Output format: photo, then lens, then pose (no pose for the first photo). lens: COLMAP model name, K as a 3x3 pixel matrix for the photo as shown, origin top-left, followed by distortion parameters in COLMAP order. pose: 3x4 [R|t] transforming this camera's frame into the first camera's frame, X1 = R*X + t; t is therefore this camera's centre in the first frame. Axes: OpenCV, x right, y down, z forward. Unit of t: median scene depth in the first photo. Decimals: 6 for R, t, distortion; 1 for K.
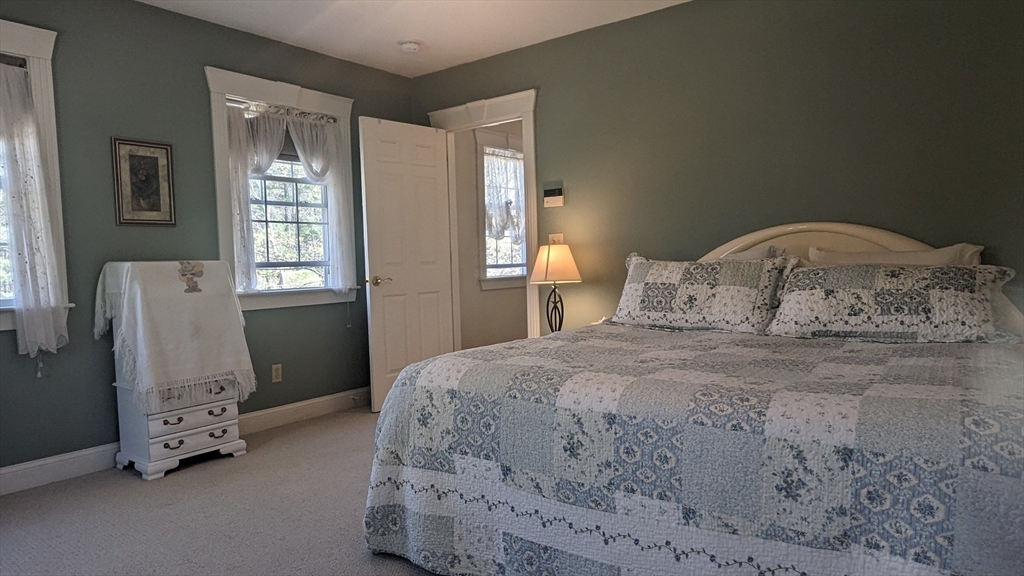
lens RADIAL K [[633.9, 0, 513.5], [0, 633.9, 289.0], [0, 0, 1]] dist [-0.005018, 0.007292]
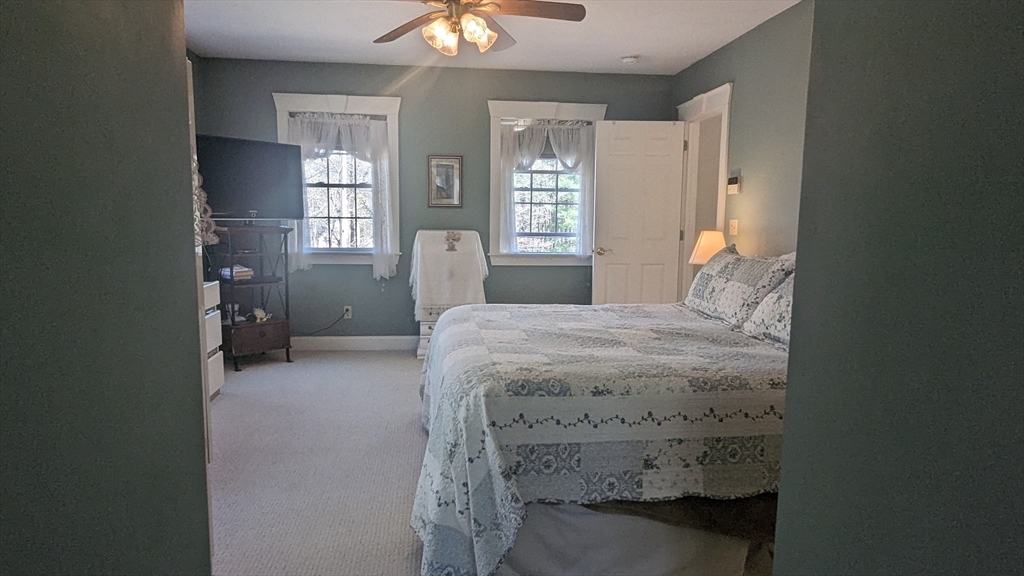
lens RADIAL K [[633.9, 0, 516.0], [0, 633.9, 286.1], [0, 0, 1]] dist [-0.005018, 0.007292]
pose [[0.706456, 0.111237, -0.698961, 0.616059], [-0.065295, 0.993604, 0.092133, -0.054116], [0.704739, -0.019450, 0.709200, -0.022483]]
